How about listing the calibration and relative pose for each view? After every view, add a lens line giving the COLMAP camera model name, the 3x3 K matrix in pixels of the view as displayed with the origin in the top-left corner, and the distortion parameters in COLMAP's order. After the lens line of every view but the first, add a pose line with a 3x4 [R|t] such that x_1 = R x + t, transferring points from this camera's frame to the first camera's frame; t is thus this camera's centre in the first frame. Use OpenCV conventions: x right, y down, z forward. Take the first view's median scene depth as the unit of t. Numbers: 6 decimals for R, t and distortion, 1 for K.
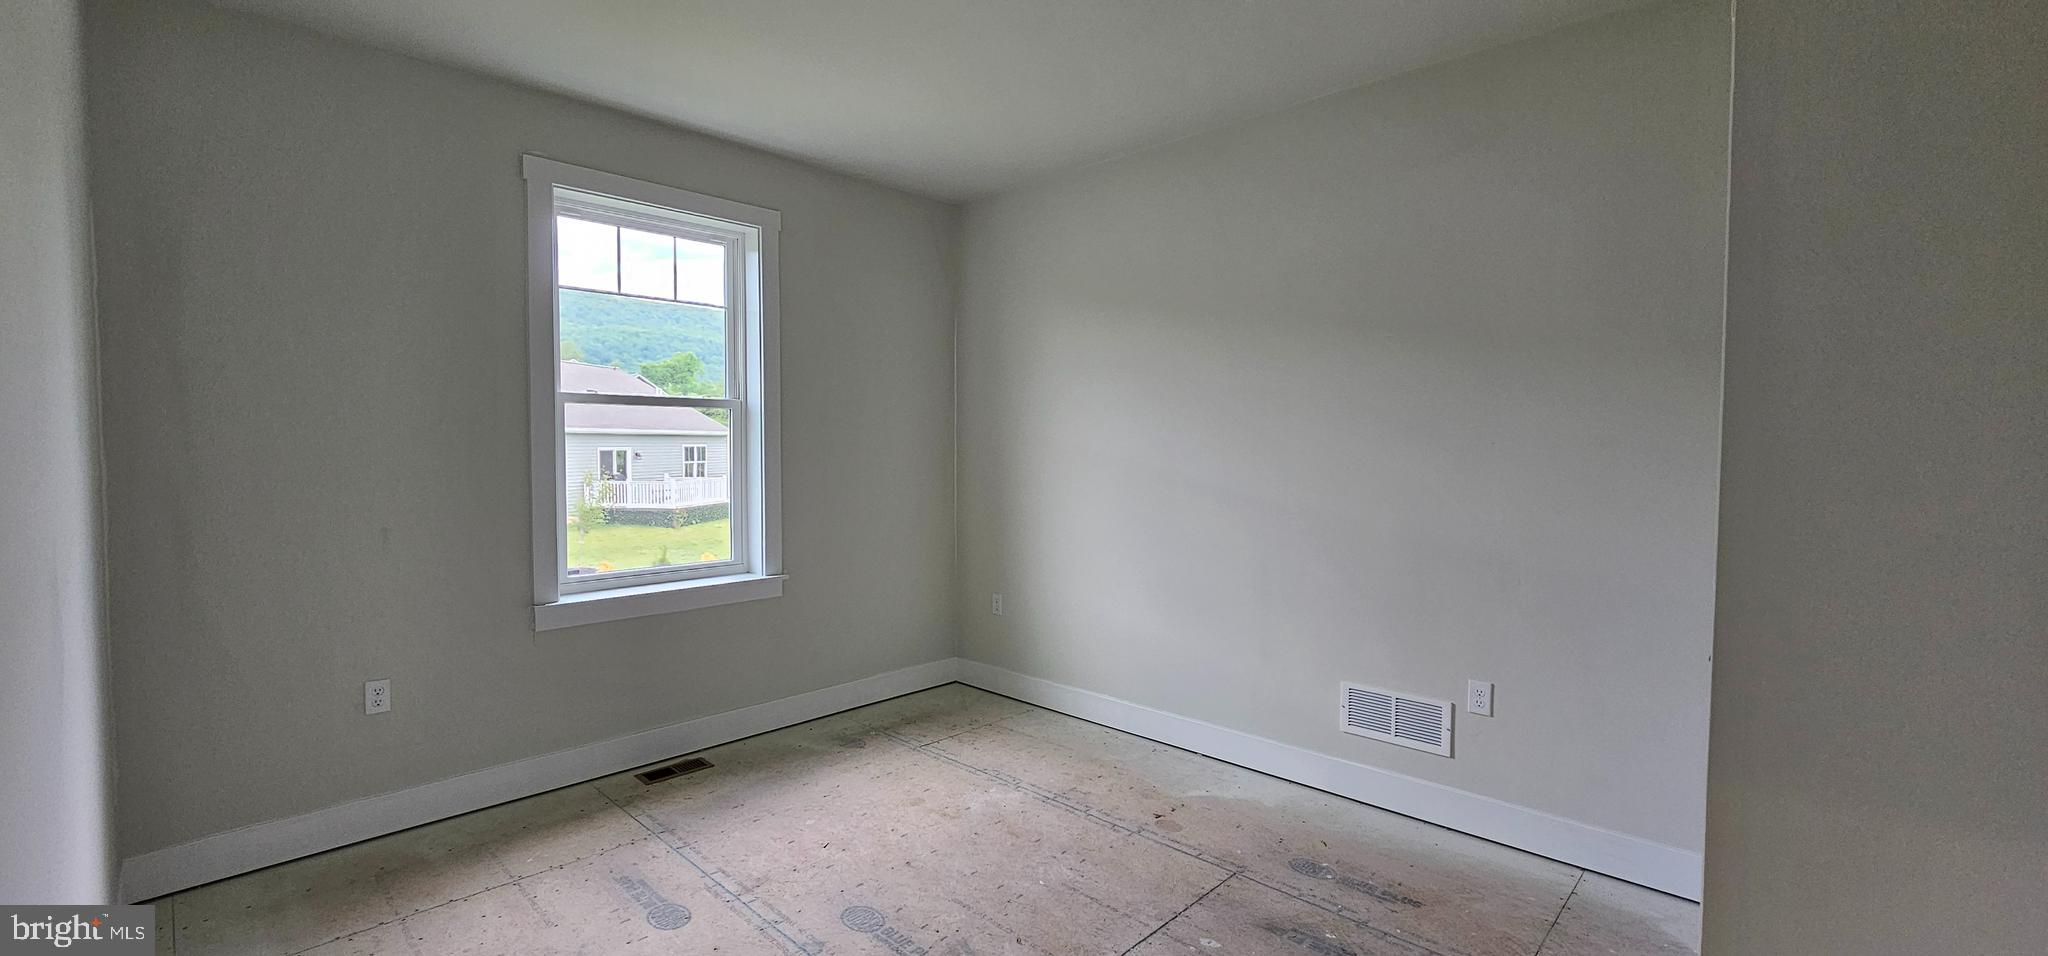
lens RADIAL K [[823.4, 0, 1024.0], [0, 823.4, 478.0], [0, 0, 1]] dist [-0.001137, -0.000034]
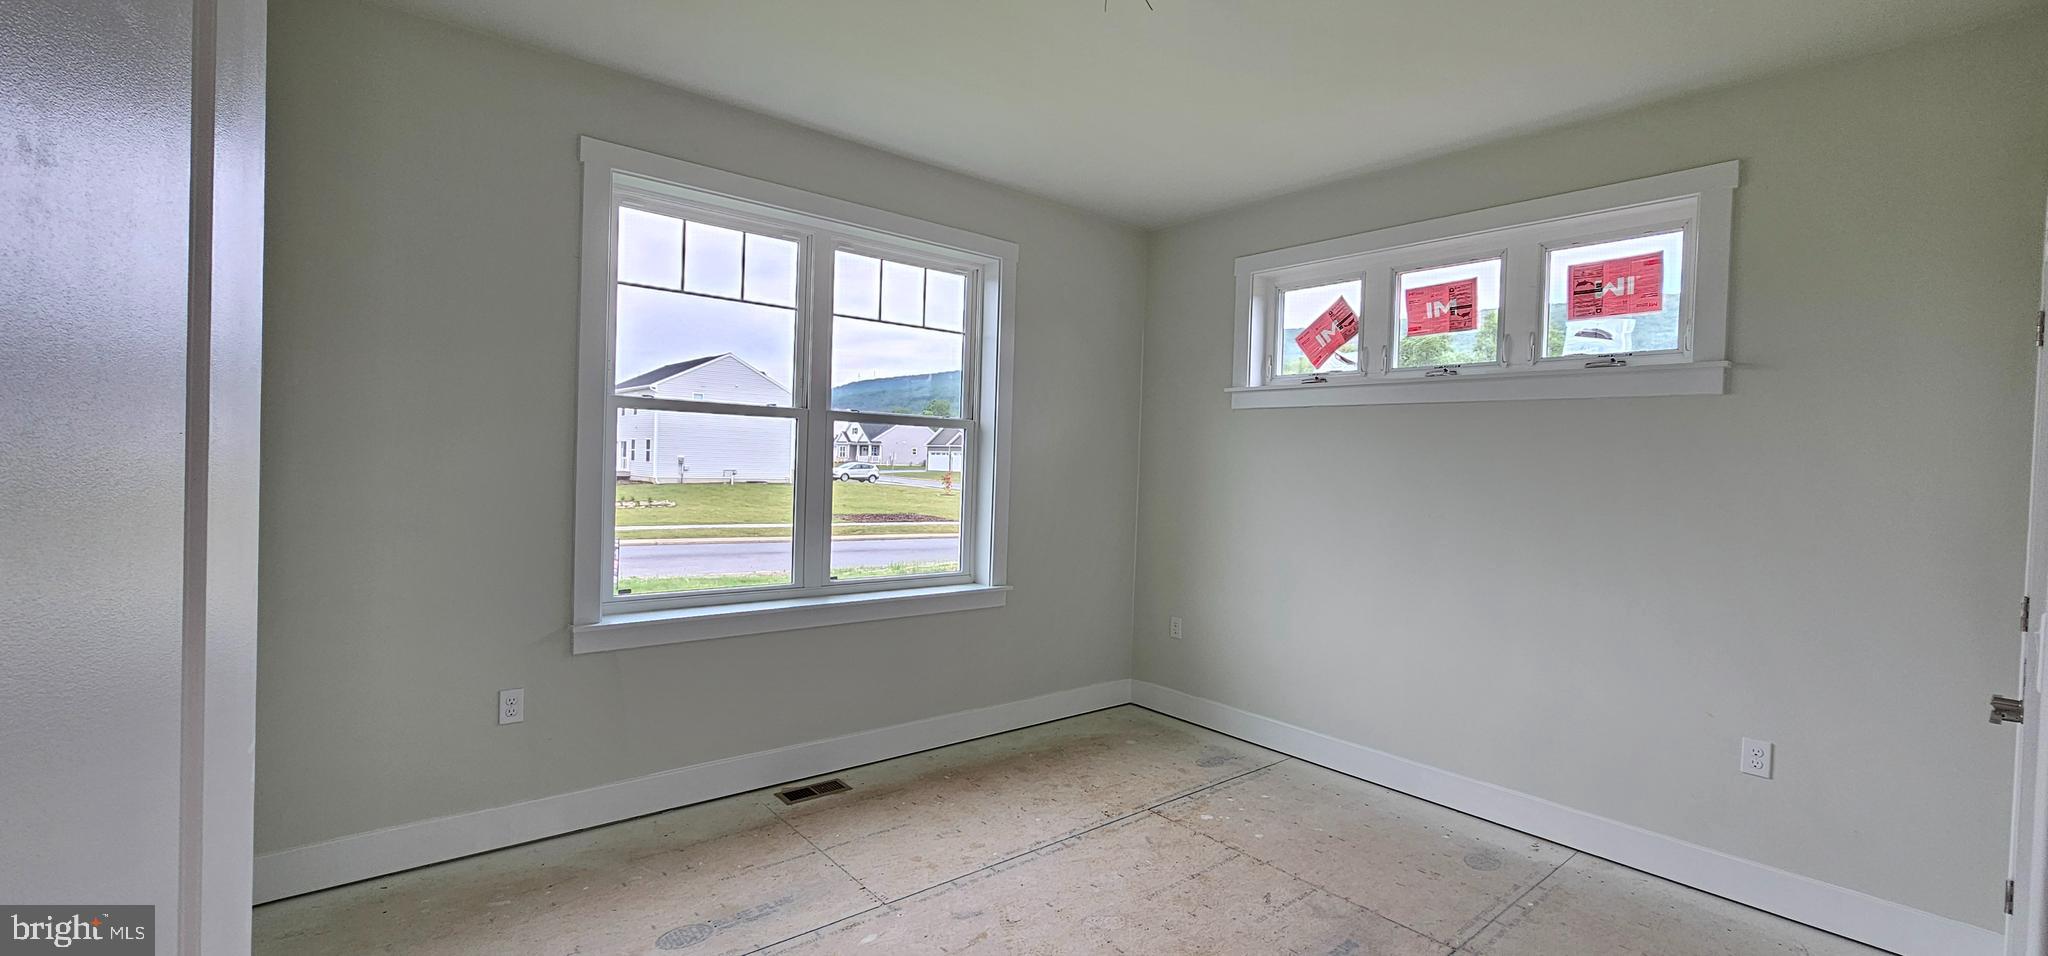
lens RADIAL K [[940.6, 0, 1024.0], [0, 940.6, 478.0], [0, 0, 1]] dist [0.066735, -0.000030]
pose [[0.998253, 0.026015, -0.053050, -0.124627], [-0.027304, 0.999346, -0.023722, 0.004168], [0.052398, 0.025129, 0.998310, -0.122455]]
